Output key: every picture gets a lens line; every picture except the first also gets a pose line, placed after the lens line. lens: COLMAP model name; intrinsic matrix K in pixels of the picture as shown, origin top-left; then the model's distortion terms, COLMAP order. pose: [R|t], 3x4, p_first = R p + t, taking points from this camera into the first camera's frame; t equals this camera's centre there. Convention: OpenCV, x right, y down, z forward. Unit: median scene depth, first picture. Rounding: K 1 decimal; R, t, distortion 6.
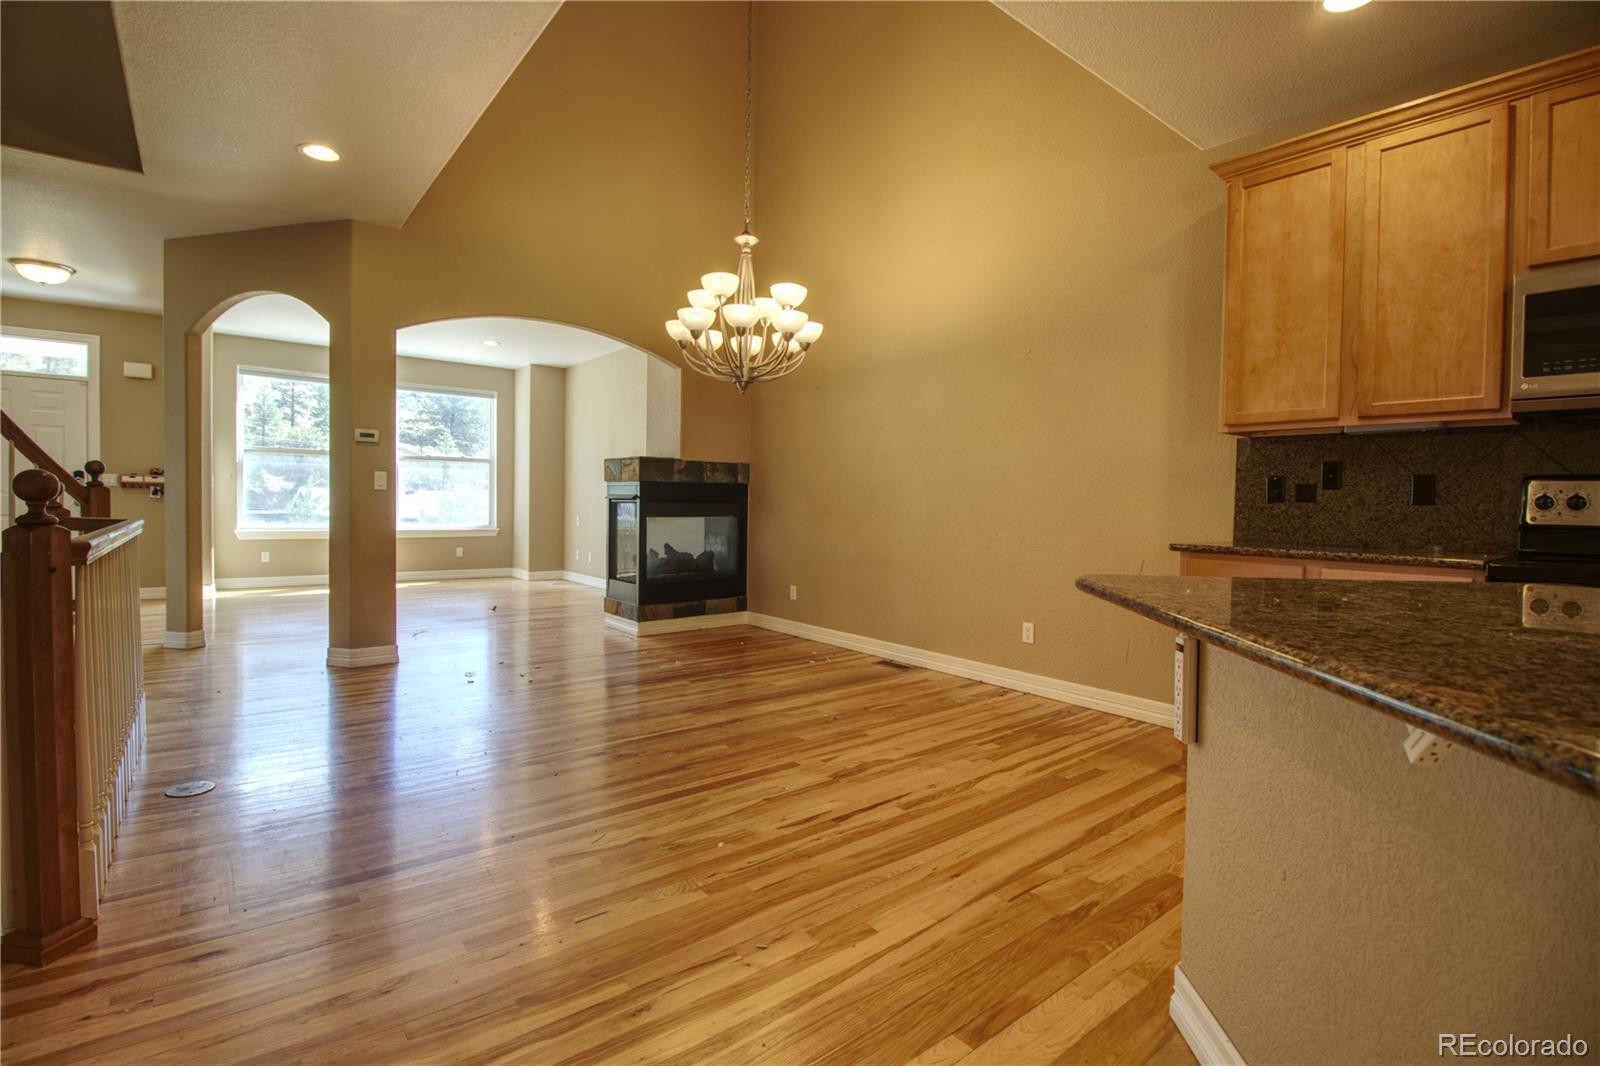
lens RADIAL K [[741.3, 0, 796.5], [0, 741.3, 525.9], [0, 0, 1]] dist [0.002443, -0.013642]
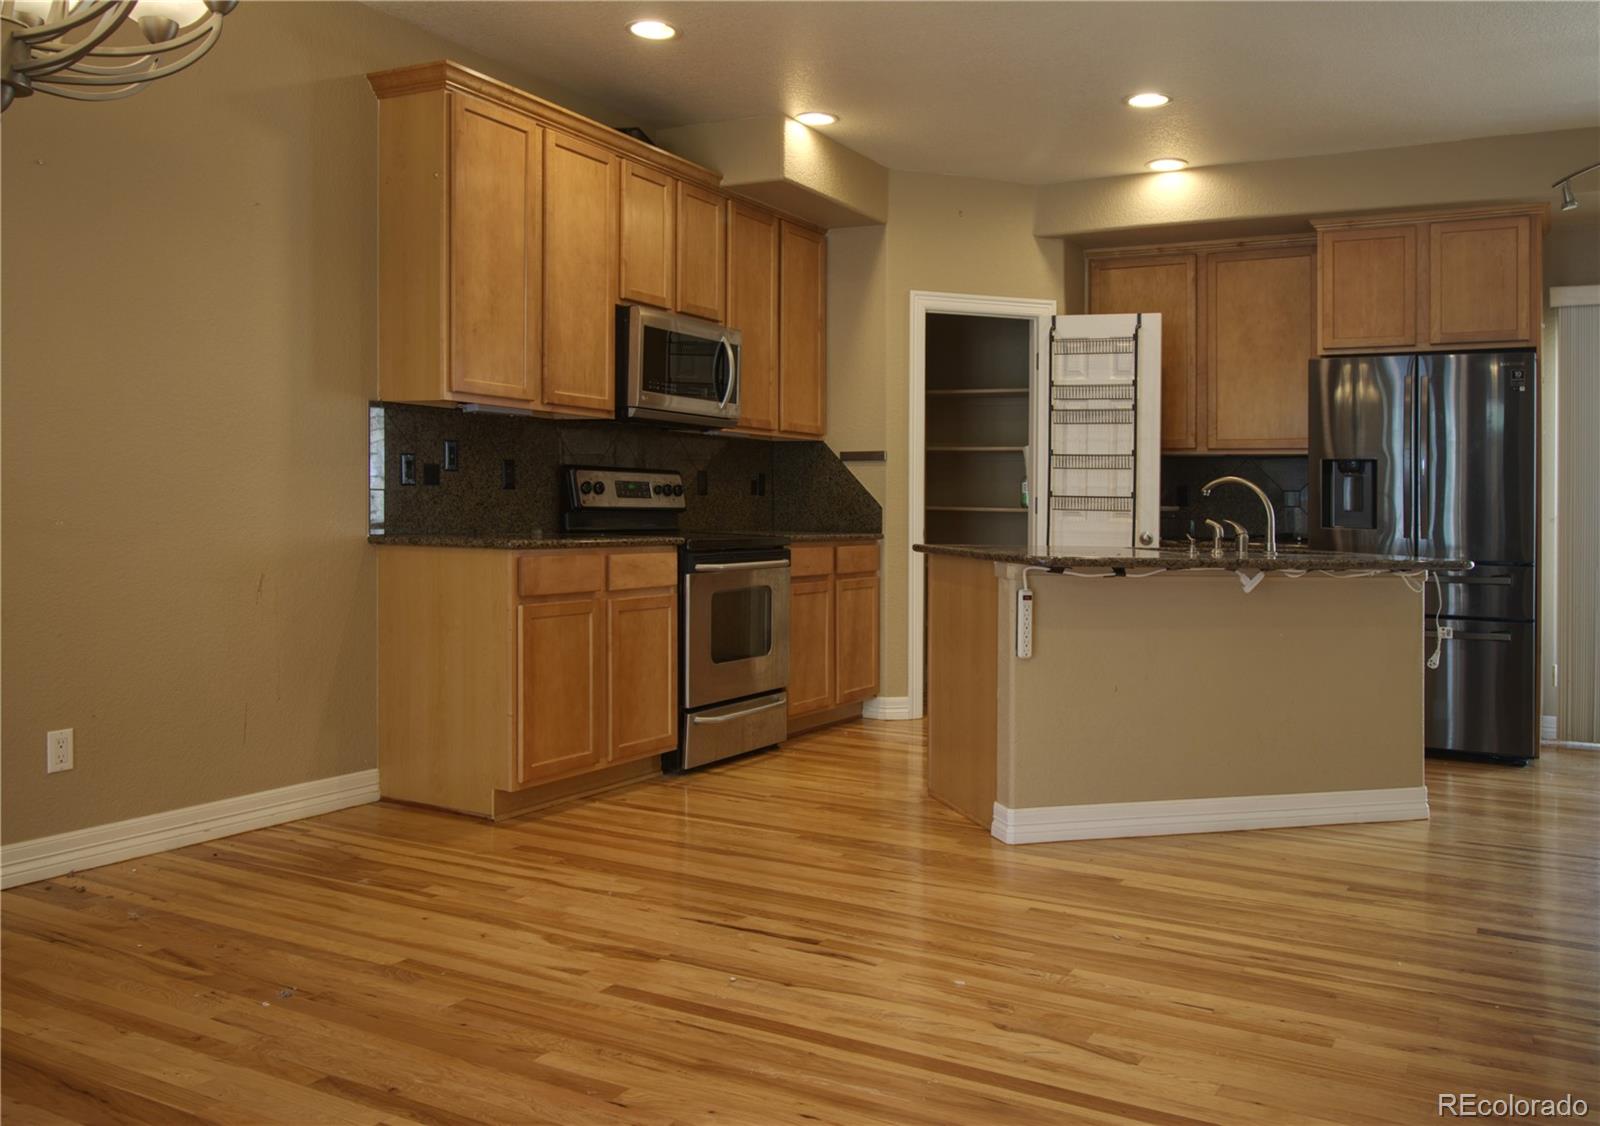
lens RADIAL K [[1279.5, 0, 836.5], [0, 1279.5, 486.2], [0, 0, 1]] dist [0.015755, -0.014676]
pose [[-0.375369, -0.012156, 0.926796, -0.965275], [0.001154, 0.999907, 0.013582, -0.056593], [-0.926875, 0.006167, -0.375320, 1.258777]]
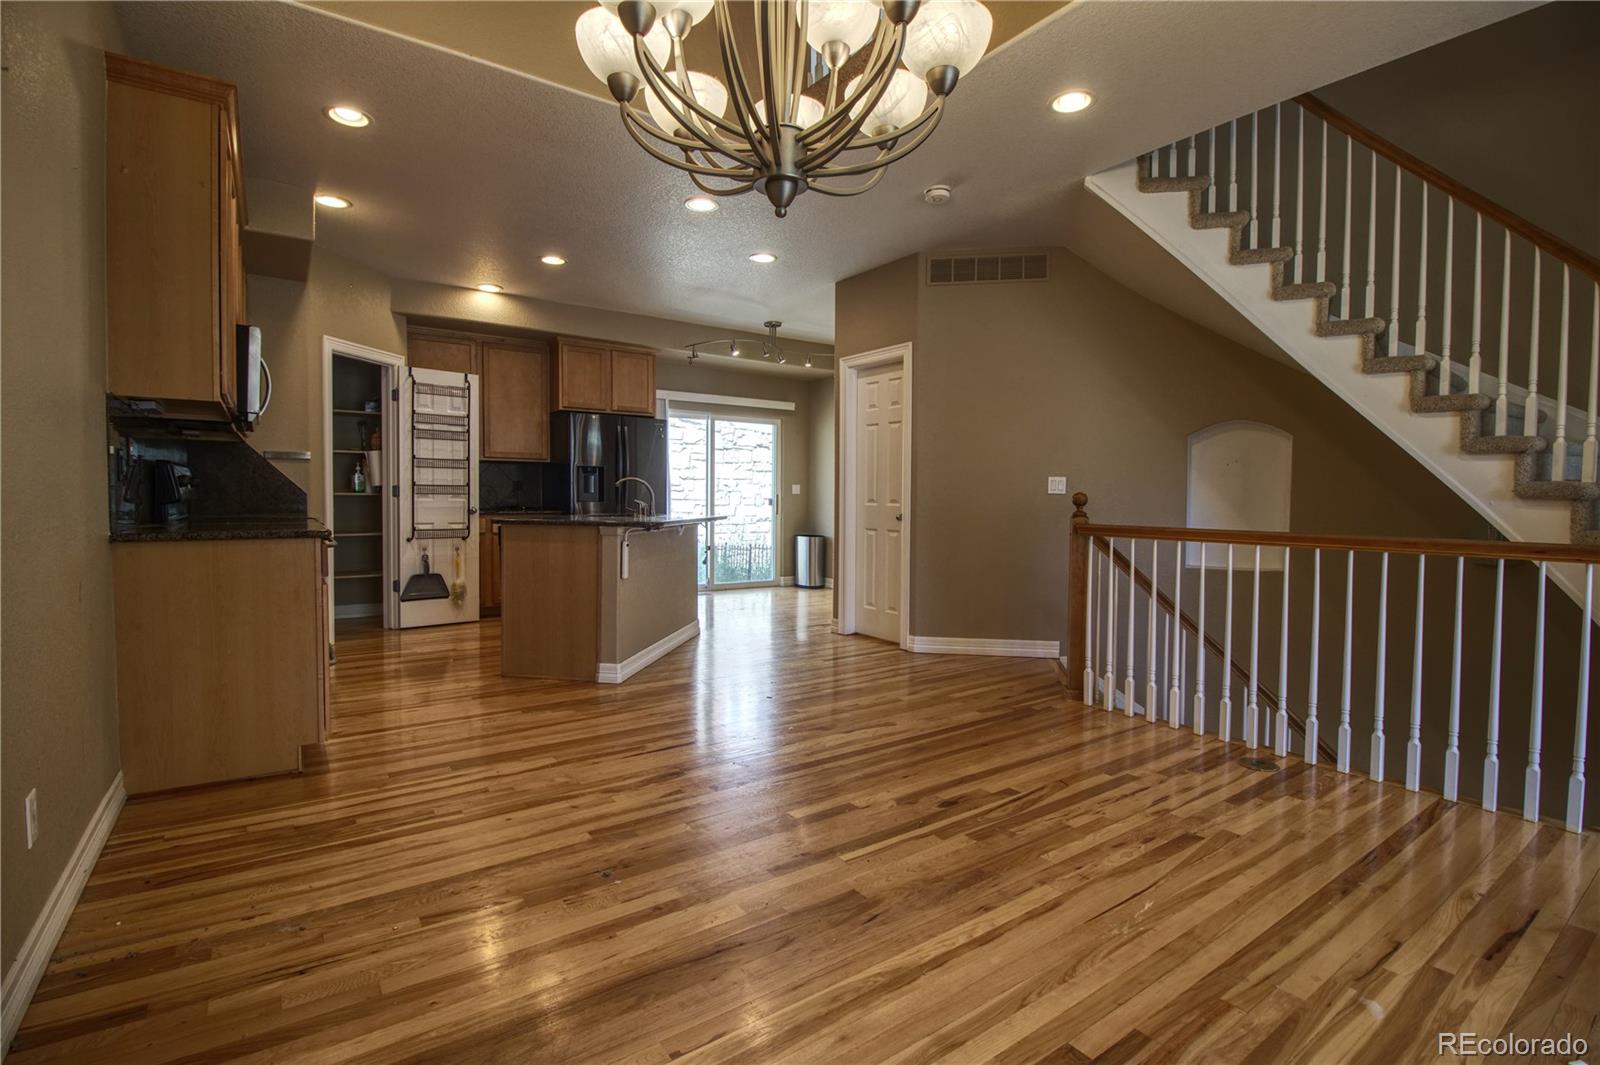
lens RADIAL K [[741.3, 0, 796.5], [0, 741.3, 525.4], [0, 0, 1]] dist [0.002443, -0.013642]
pose [[-0.997862, -0.029499, 0.058325, -0.155194], [-0.025449, 0.997291, 0.069013, -0.064686], [-0.060203, 0.067381, -0.995909, 2.023238]]
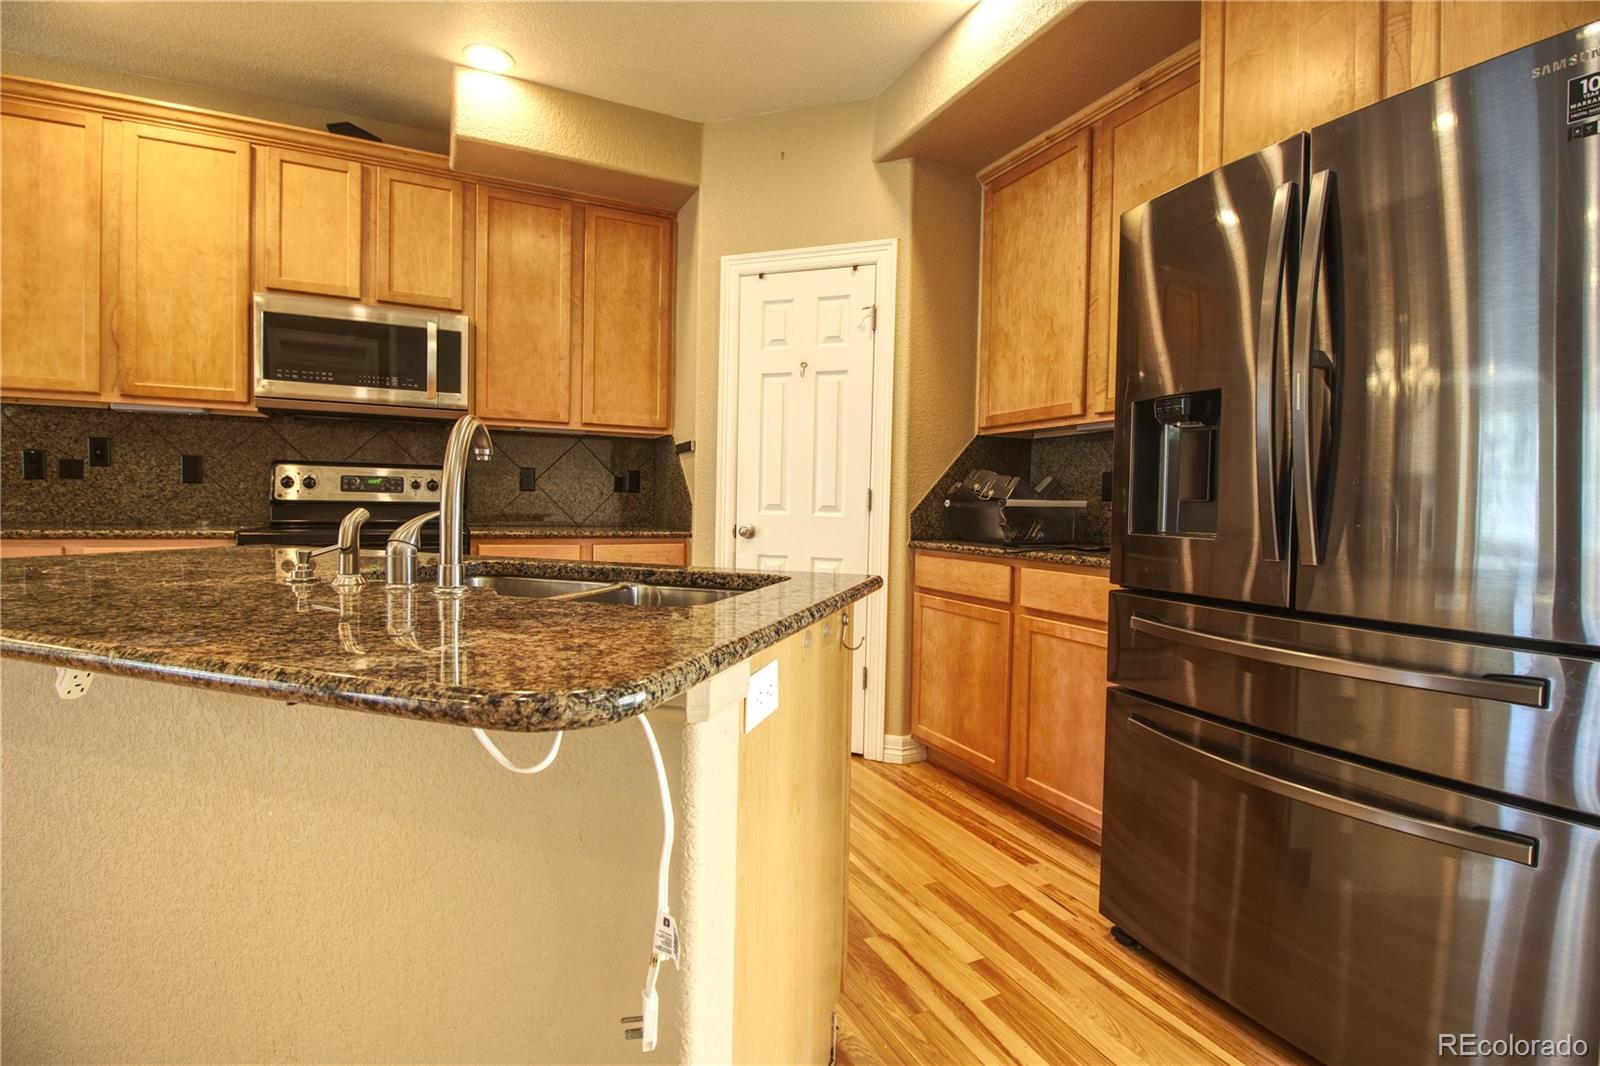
lens RADIAL K [[741.3, 0, 796.5], [0, 741.3, 525.9], [0, 0, 1]] dist [0.002443, -0.013642]
pose [[0.227301, -0.042770, 0.972885, -0.009330], [0.014683, 0.999072, 0.040491, 0.003629], [-0.973714, 0.005082, 0.227718, -0.117247]]
